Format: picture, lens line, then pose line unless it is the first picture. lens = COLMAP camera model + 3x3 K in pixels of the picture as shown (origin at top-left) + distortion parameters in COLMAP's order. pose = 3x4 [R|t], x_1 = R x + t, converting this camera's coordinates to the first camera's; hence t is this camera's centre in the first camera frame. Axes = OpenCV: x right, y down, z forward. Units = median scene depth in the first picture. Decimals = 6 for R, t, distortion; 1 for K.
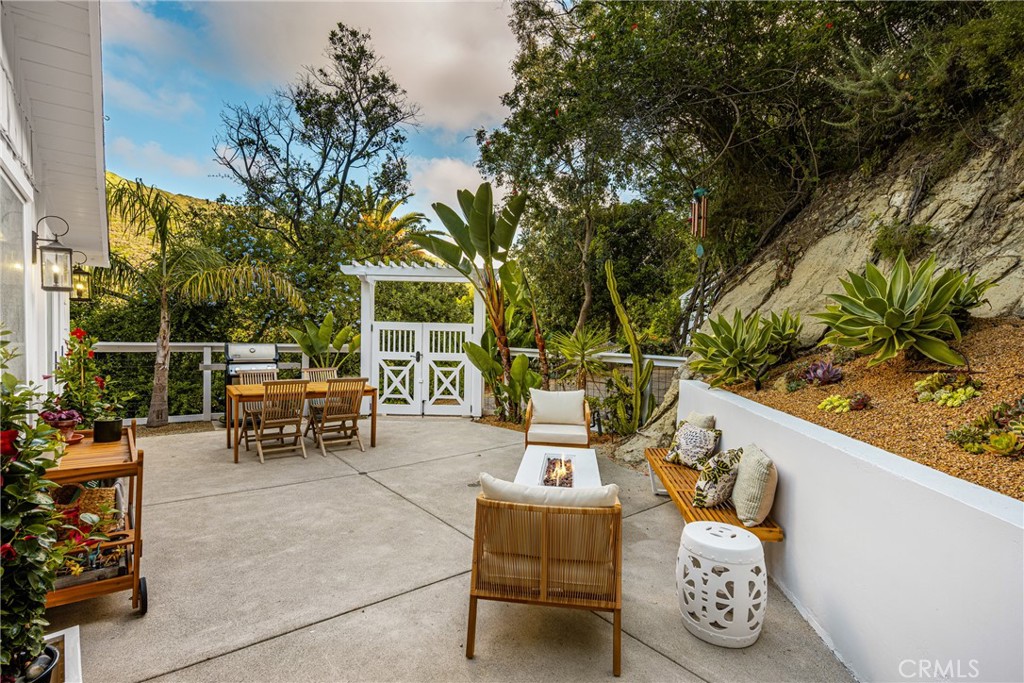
lens RADIAL K [[496.2, 0, 512.0], [0, 496.2, 341.5], [0, 0, 1]] dist [0.001445, 0.000202]
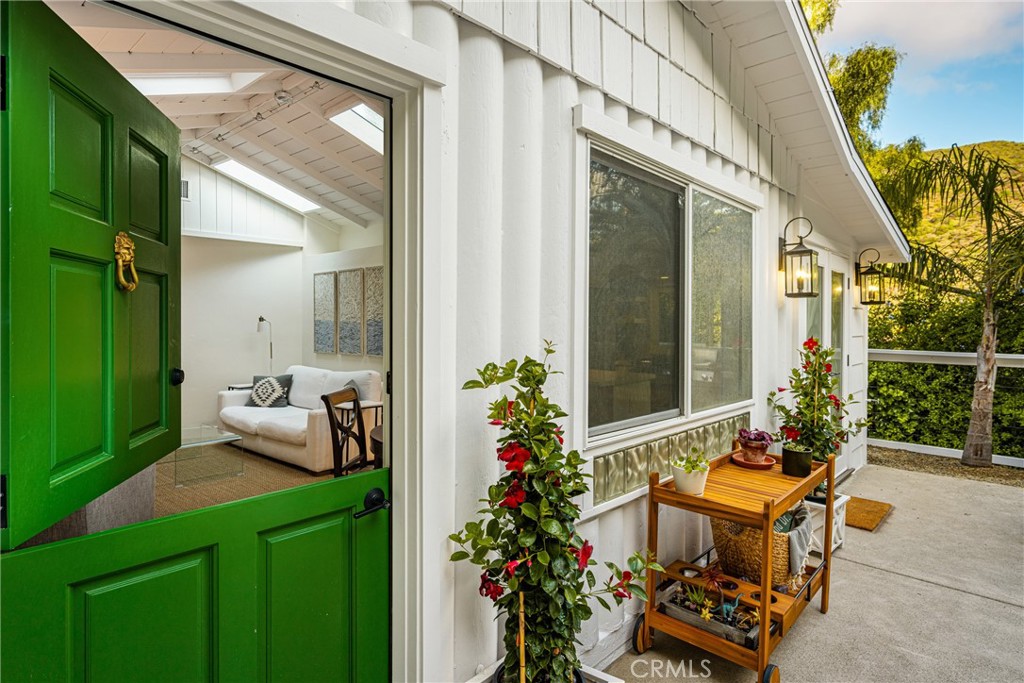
lens RADIAL K [[568.5, 0, 508.2], [0, 568.5, 327.4], [0, 0, 1]] dist [-0.000531, 0.000865]
pose [[0.148314, -0.012284, -0.988864, 0.027231], [-0.018410, 0.999715, -0.015180, -0.010361], [0.988769, 0.020456, 0.148046, 0.161085]]
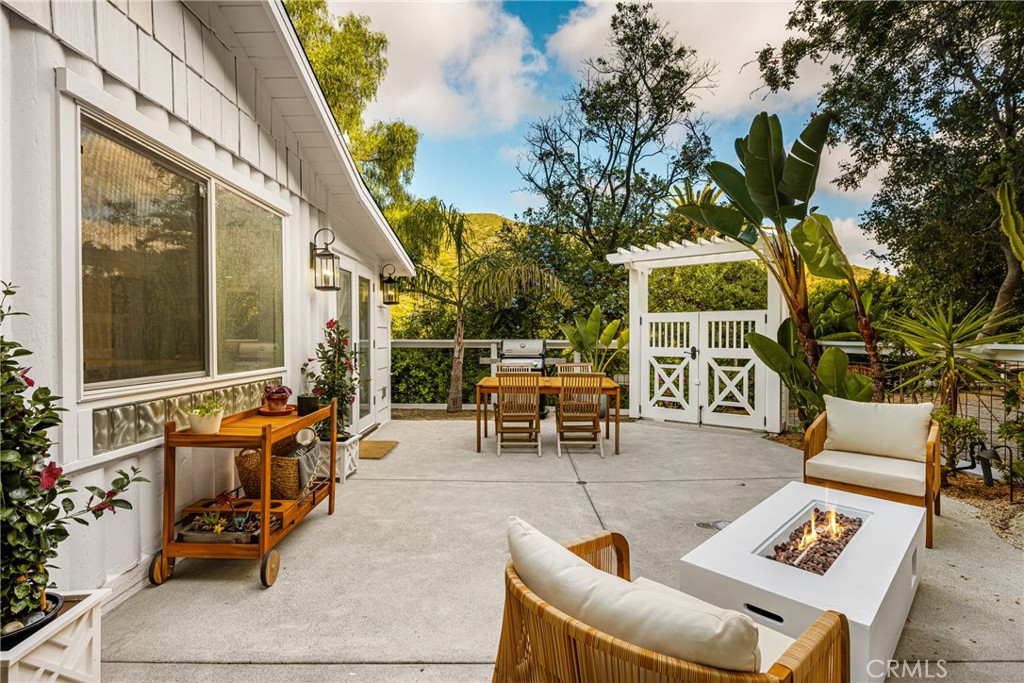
lens RADIAL K [[490.1, 0, 514.9], [0, 490.1, 343.3], [0, 0, 1]] dist [0.002640, 0.000422]
pose [[0.780753, -0.011965, -0.624725, 0.099700], [0.006560, 0.999918, -0.010953, 0.023359], [0.624805, 0.004453, 0.780768, 0.186643]]
